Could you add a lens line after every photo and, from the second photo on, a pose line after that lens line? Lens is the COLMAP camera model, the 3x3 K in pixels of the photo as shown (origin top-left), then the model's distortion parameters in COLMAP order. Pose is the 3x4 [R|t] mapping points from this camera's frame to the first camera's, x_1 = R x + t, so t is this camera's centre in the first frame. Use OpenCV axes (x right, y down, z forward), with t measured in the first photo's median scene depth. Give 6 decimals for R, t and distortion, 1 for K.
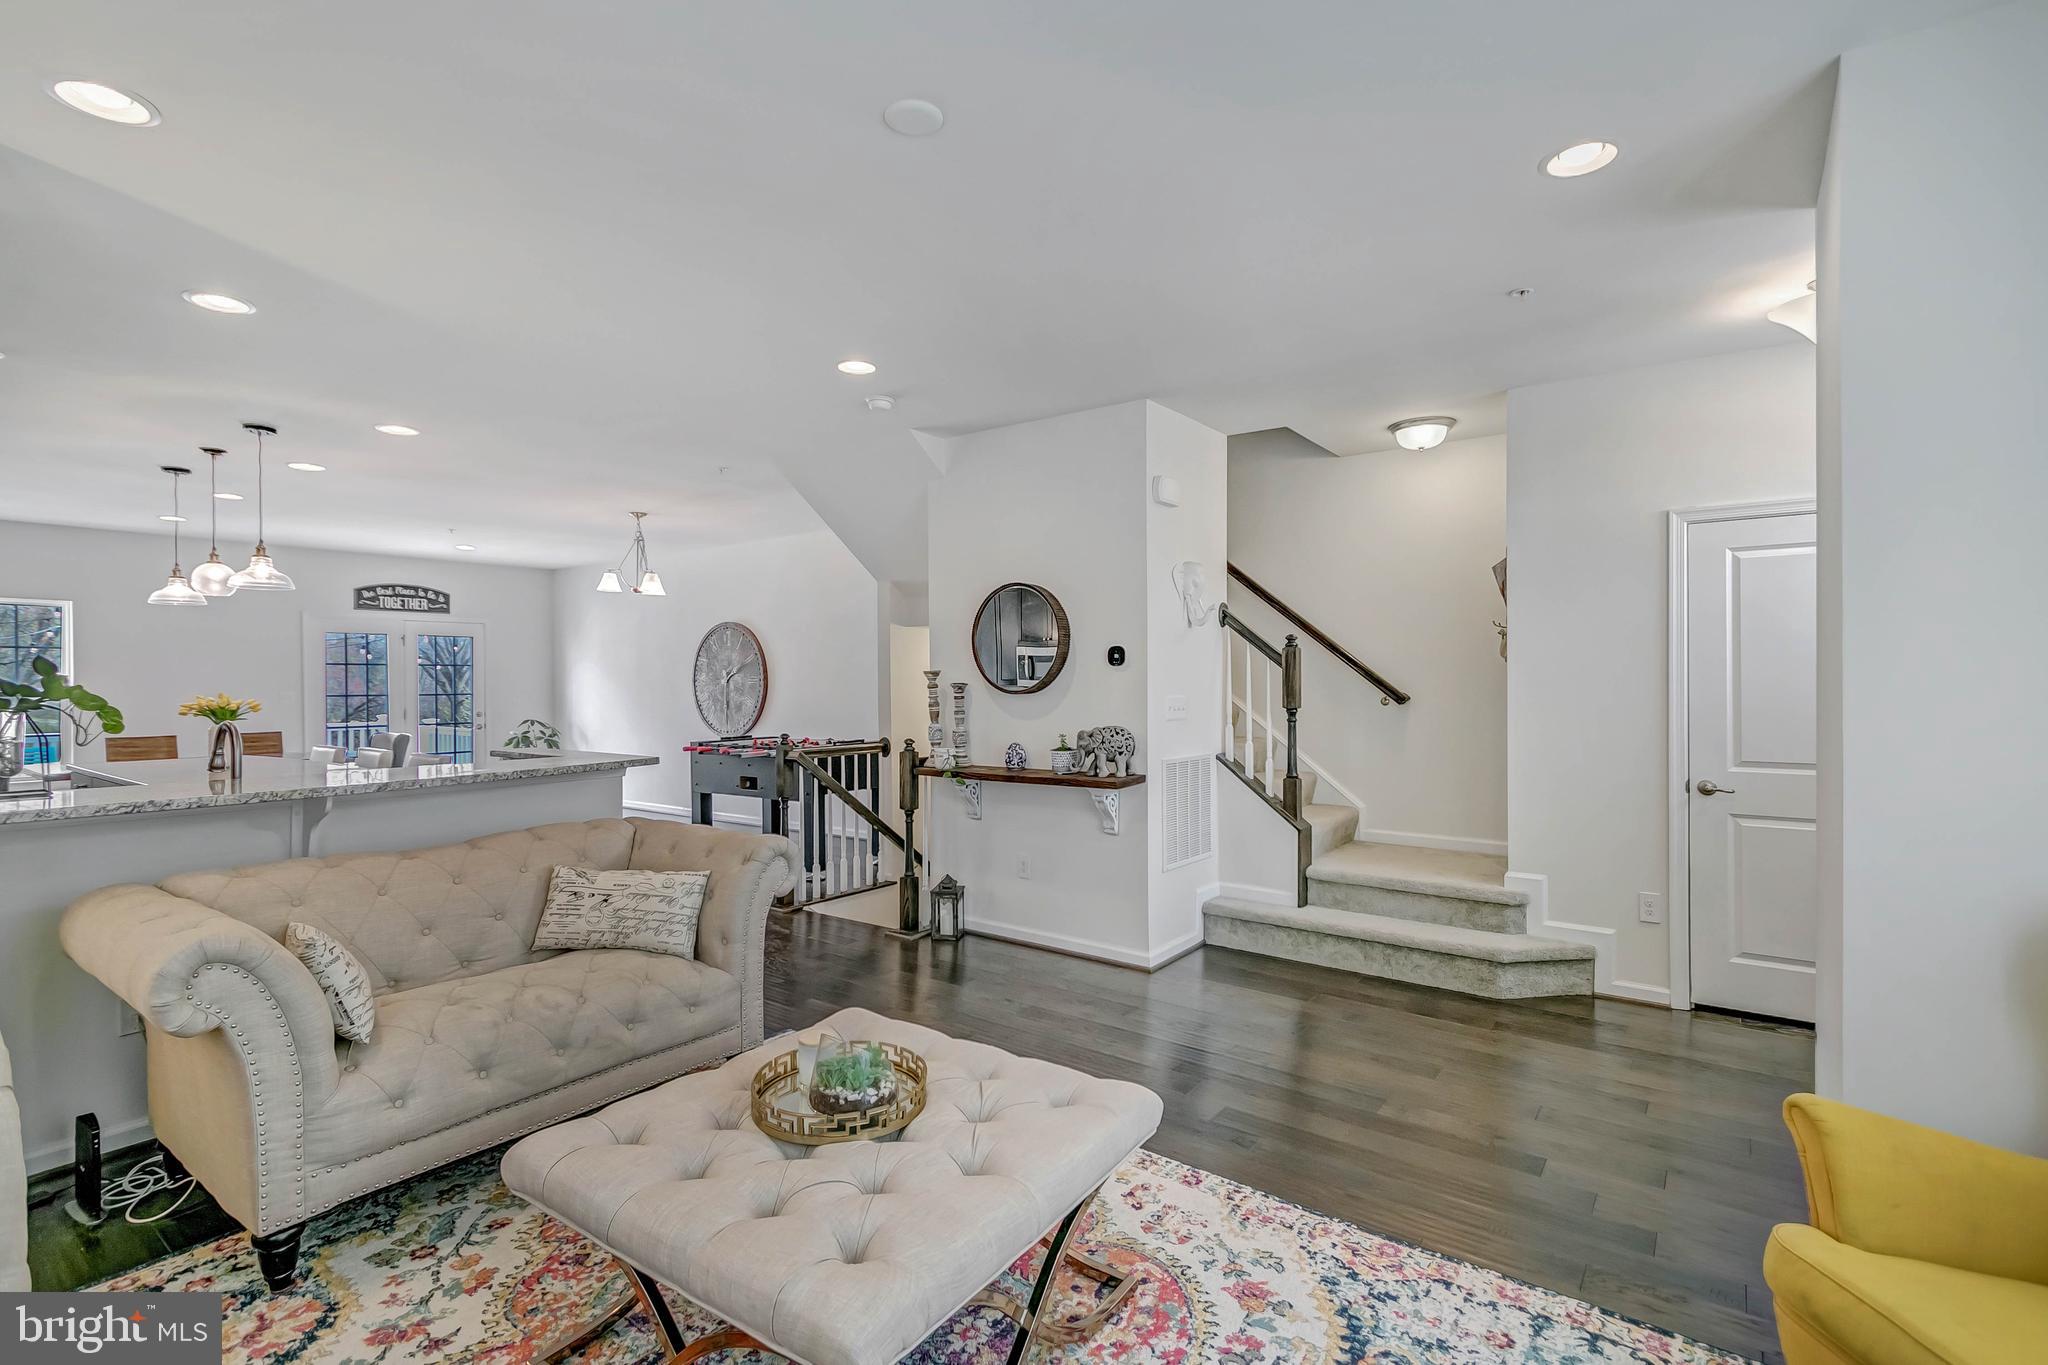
lens RADIAL K [[951.6, 0, 1019.6], [0, 951.6, 679.4], [0, 0, 1]] dist [0.009402, 0.000092]
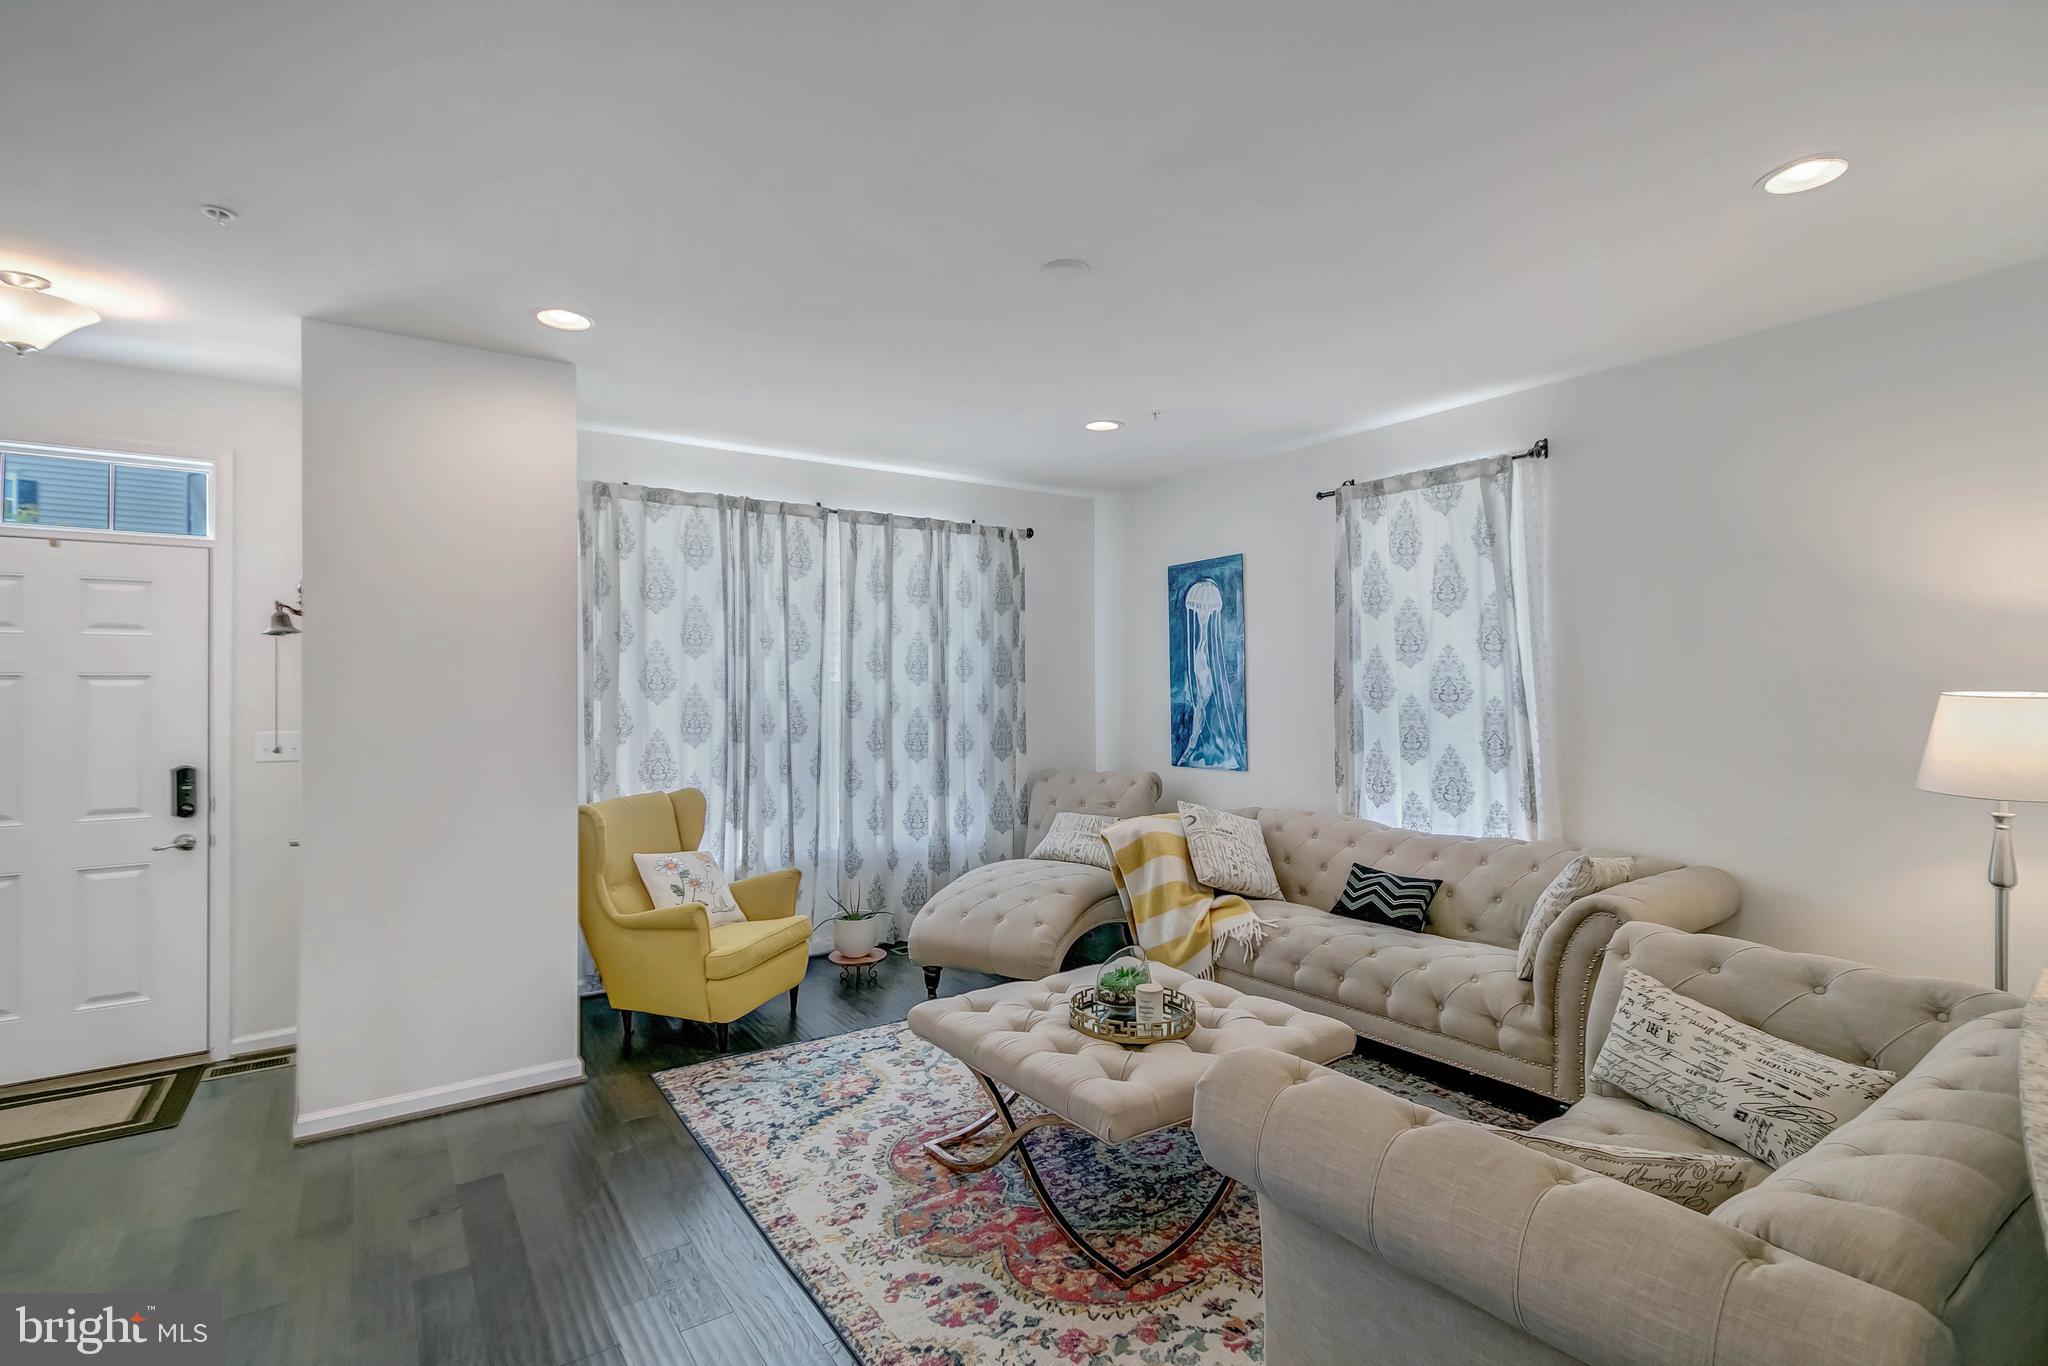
lens RADIAL K [[954.5, 0, 1020.3], [0, 954.5, 682.8], [0, 0, 1]] dist [0.000556, 0.000002]
pose [[-0.947103, 0.007346, 0.320845, -0.231423], [0.006624, 0.999972, -0.003343, -0.021076], [-0.320861, -0.001041, -0.947126, 1.136792]]
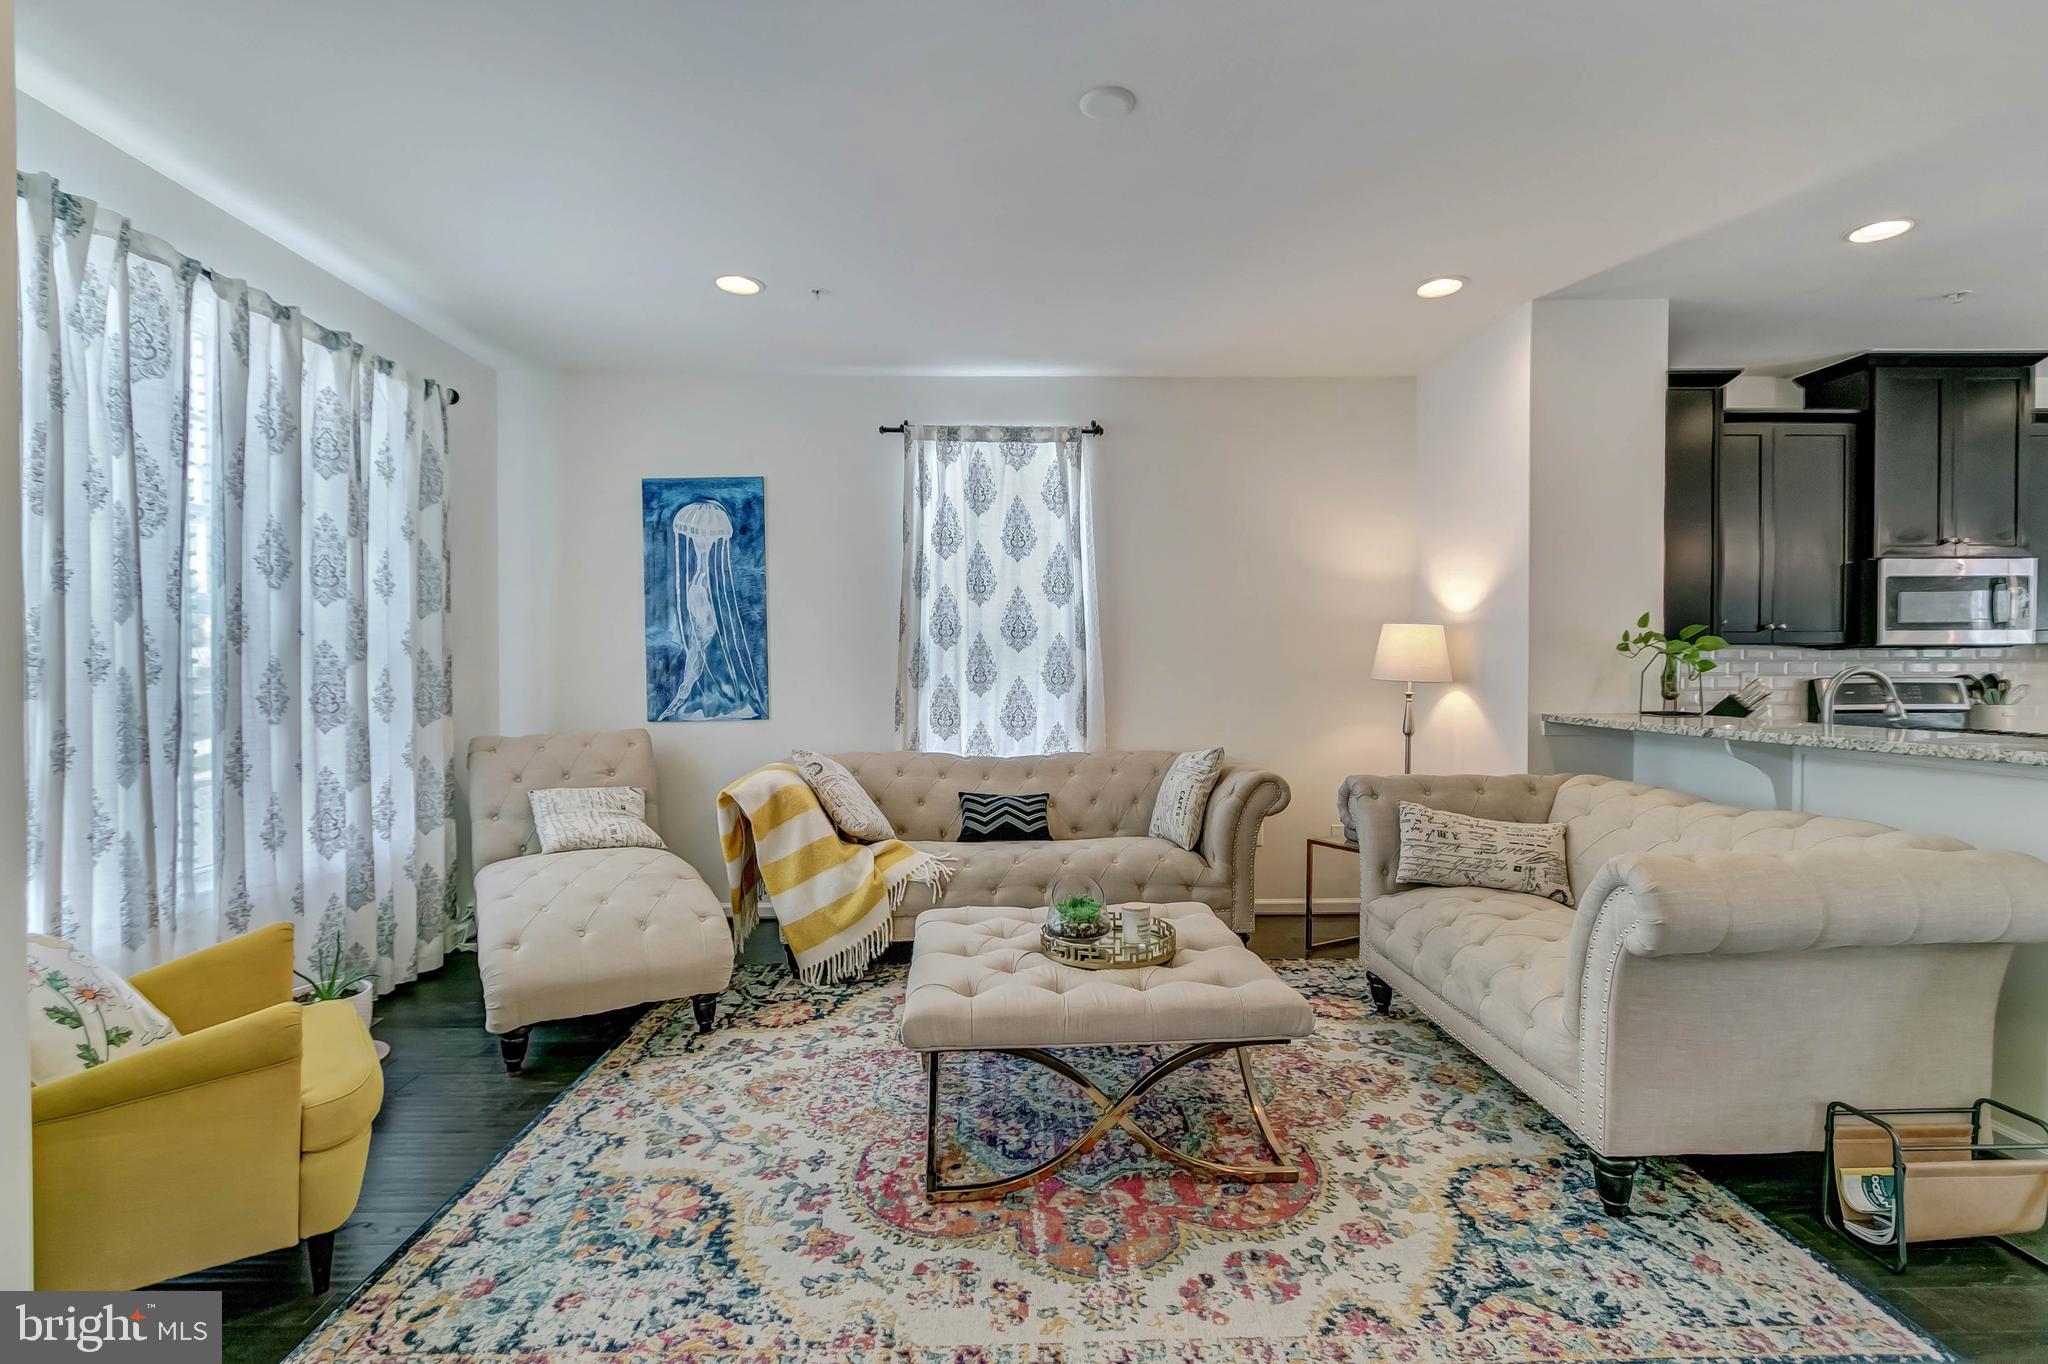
lens RADIAL K [[953.7, 0, 1011.3], [0, 953.7, 683.0], [0, 0, 1]] dist [0.002122, -0.000245]
pose [[-0.788004, 0.016691, -0.615444, 0.337779], [0.005904, 0.999791, 0.019556, 0.027590], [0.615642, 0.011776, -0.787938, 0.930493]]
